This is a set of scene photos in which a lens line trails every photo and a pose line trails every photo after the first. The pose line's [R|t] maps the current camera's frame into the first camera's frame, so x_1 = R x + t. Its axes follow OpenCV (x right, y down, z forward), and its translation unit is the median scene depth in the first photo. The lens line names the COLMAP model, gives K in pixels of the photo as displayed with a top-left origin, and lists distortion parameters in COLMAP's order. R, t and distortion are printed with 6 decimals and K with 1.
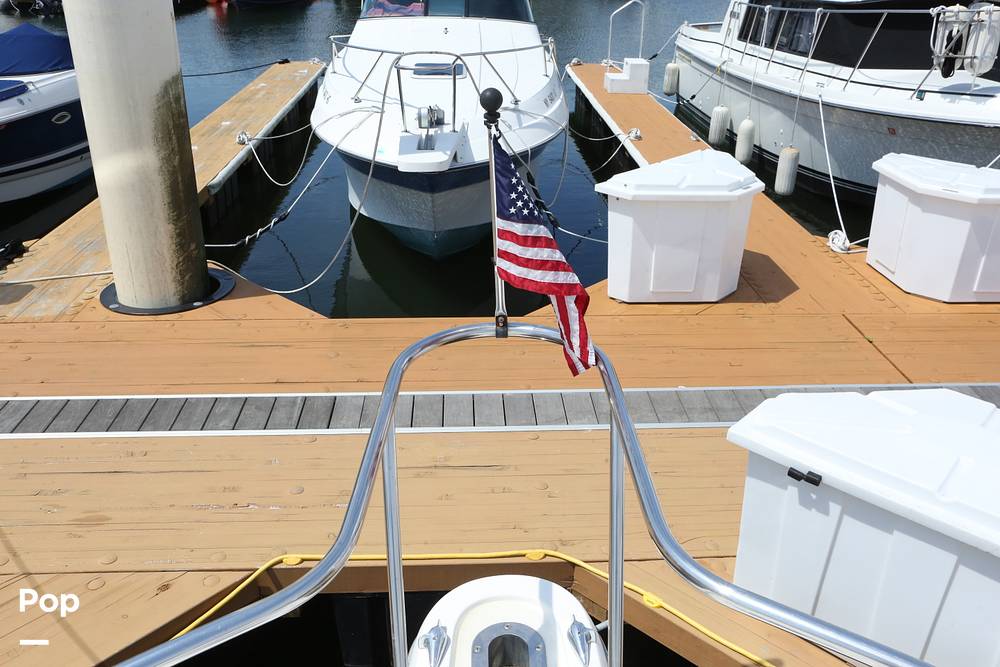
lens RADIAL K [[821.7, 0, 500.0], [0, 821.7, 333.5], [0, 0, 1]] dist [-0.109374, 0.128991]
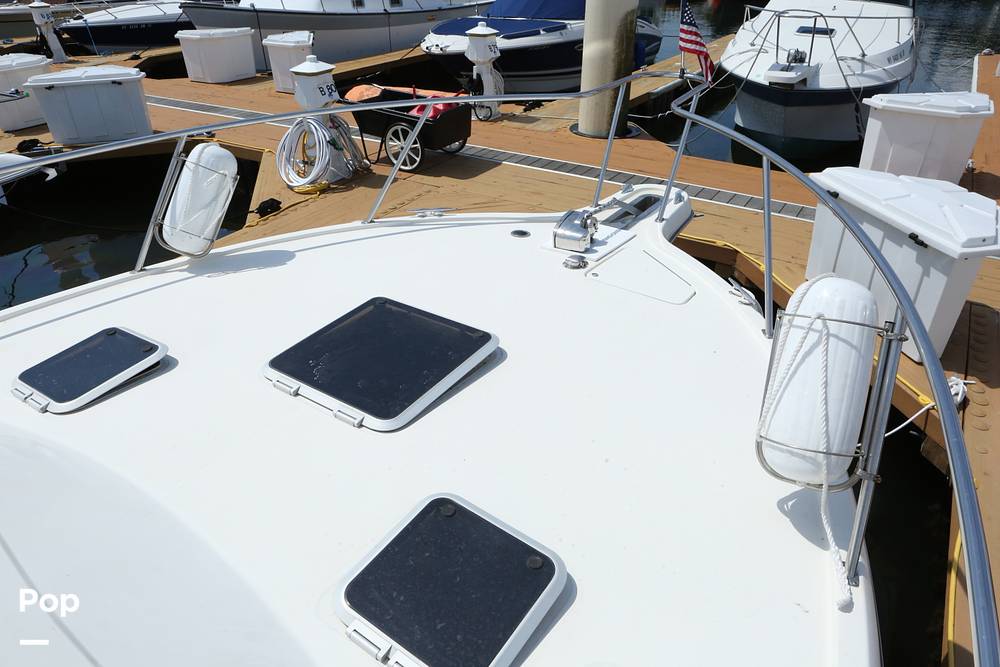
lens RADIAL K [[673.7, 0, 498.6], [0, 673.7, 338.1], [0, 0, 1]] dist [-0.099307, 0.065816]
pose [[0.814271, 0.289172, -0.503331, 0.215437], [-0.240712, 0.957229, 0.160530, 0.158362], [0.528224, -0.009557, 0.849051, -0.304018]]
